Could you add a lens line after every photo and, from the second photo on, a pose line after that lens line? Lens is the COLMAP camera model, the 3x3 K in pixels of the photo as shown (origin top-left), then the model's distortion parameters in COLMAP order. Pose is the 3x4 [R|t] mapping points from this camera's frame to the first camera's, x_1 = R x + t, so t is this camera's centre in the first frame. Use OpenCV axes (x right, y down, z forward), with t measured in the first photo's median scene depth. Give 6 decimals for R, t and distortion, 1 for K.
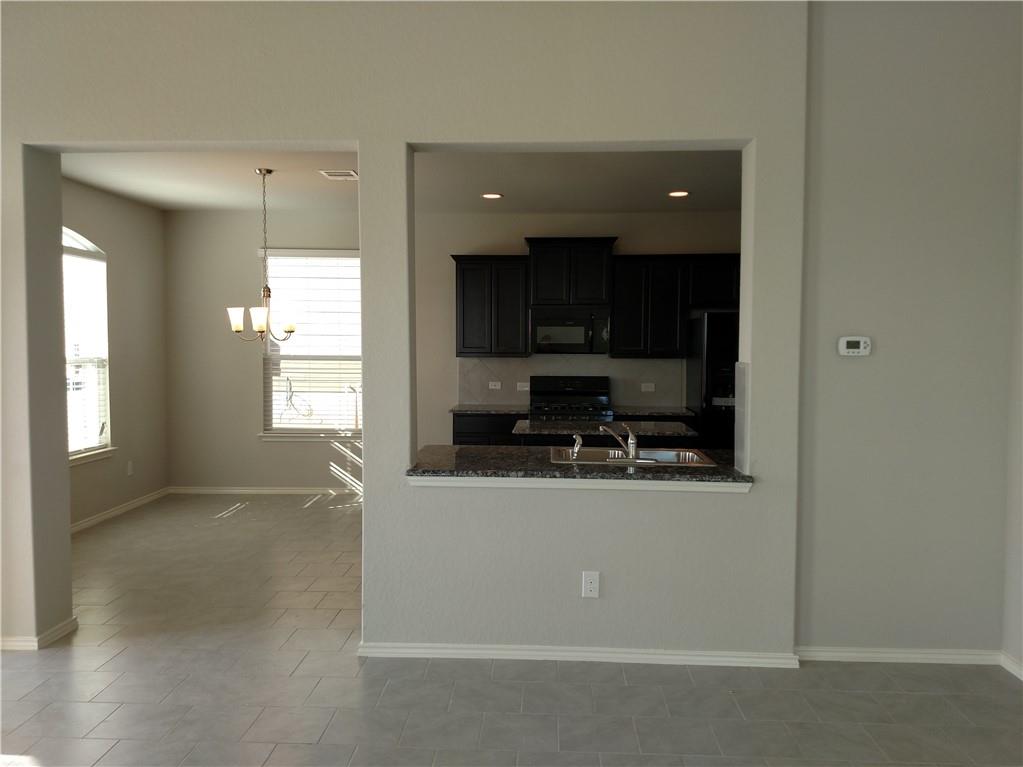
lens RADIAL K [[800.5, 0, 511.5], [0, 800.5, 383.5], [0, 0, 1]] dist [0.121580, -0.199368]
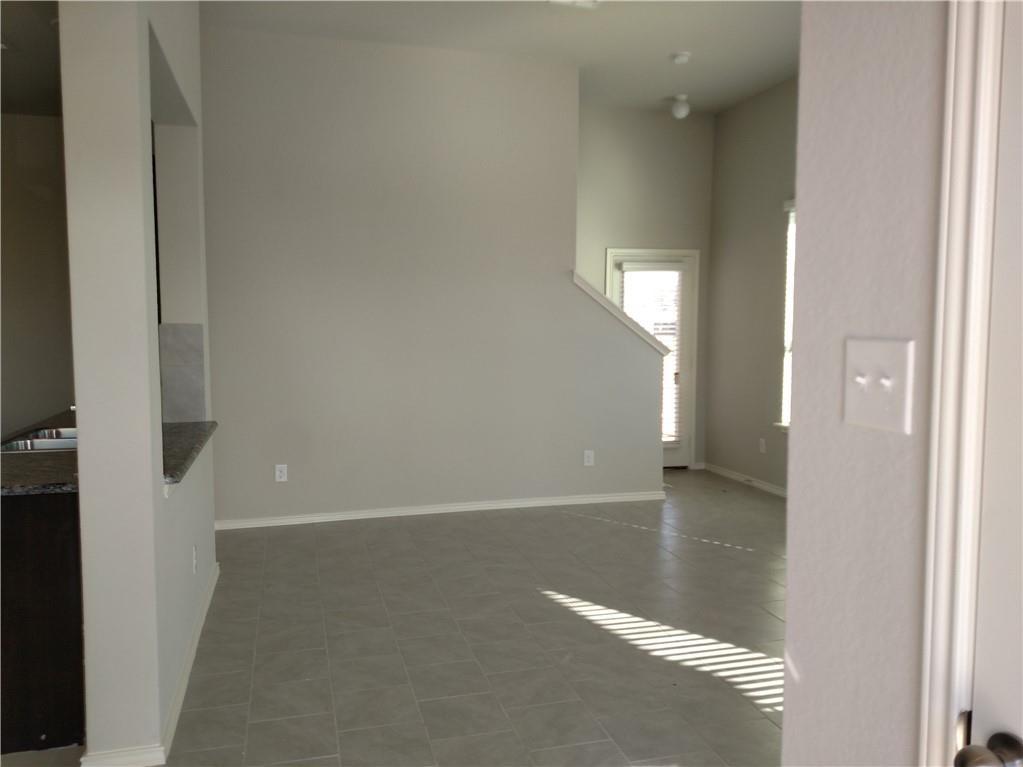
lens RADIAL K [[800.5, 0, 511.5], [0, 800.5, 383.5], [0, 0, 1]] dist [0.121580, -0.199368]
pose [[-0.310233, -0.079240, 0.947352, -0.839597], [0.051336, 0.993670, 0.099926, -0.028881], [-0.949273, 0.079634, -0.304201, 0.855478]]
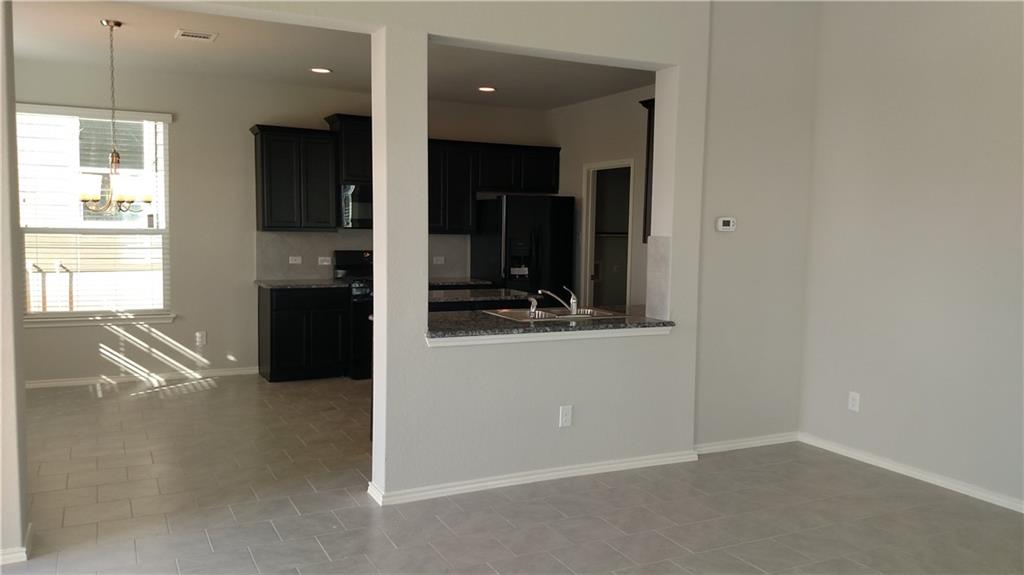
lens RADIAL K [[797.4, 0, 512.0], [0, 797.4, 287.5], [0, 0, 1]] dist [0.194882, -0.326722]
pose [[0.871360, -0.030353, 0.489705, -0.524405], [0.013750, 0.999203, 0.037468, 0.004602], [-0.490452, -0.025915, 0.871083, -0.021313]]
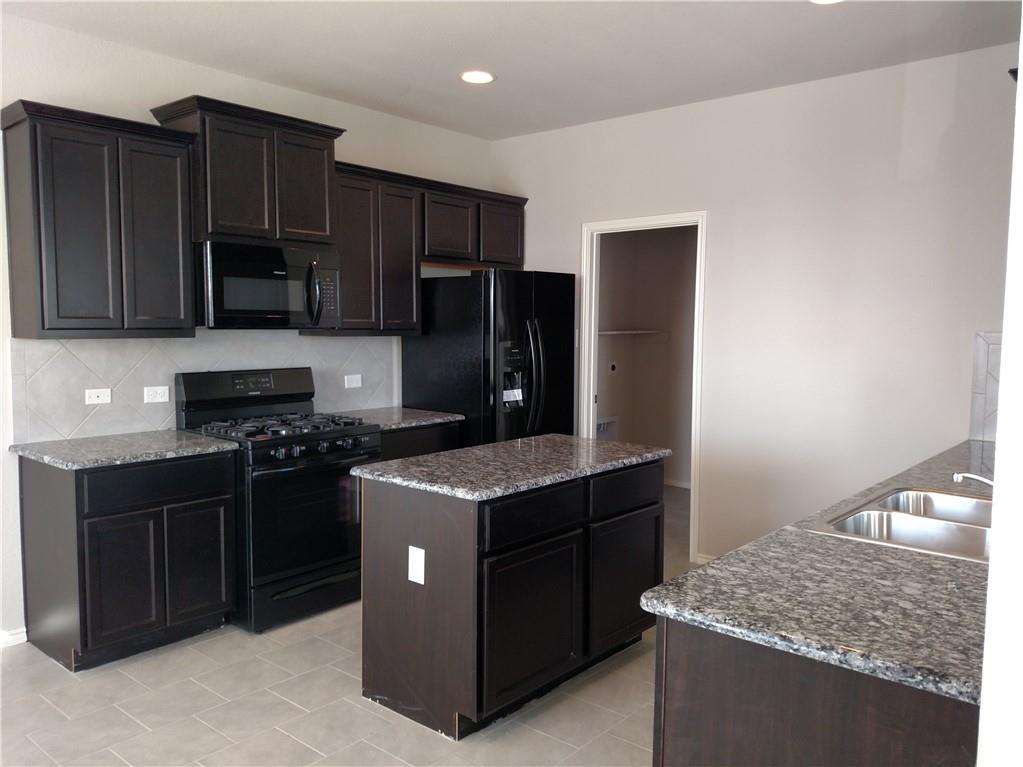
lens RADIAL K [[800.5, 0, 511.5], [0, 800.5, 383.5], [0, 0, 1]] dist [0.121580, -0.199368]
pose [[0.612470, -0.063643, 0.787927, -0.477921], [0.036510, 0.997968, 0.052228, -0.041331], [-0.789650, -0.003221, 0.613549, 0.938822]]
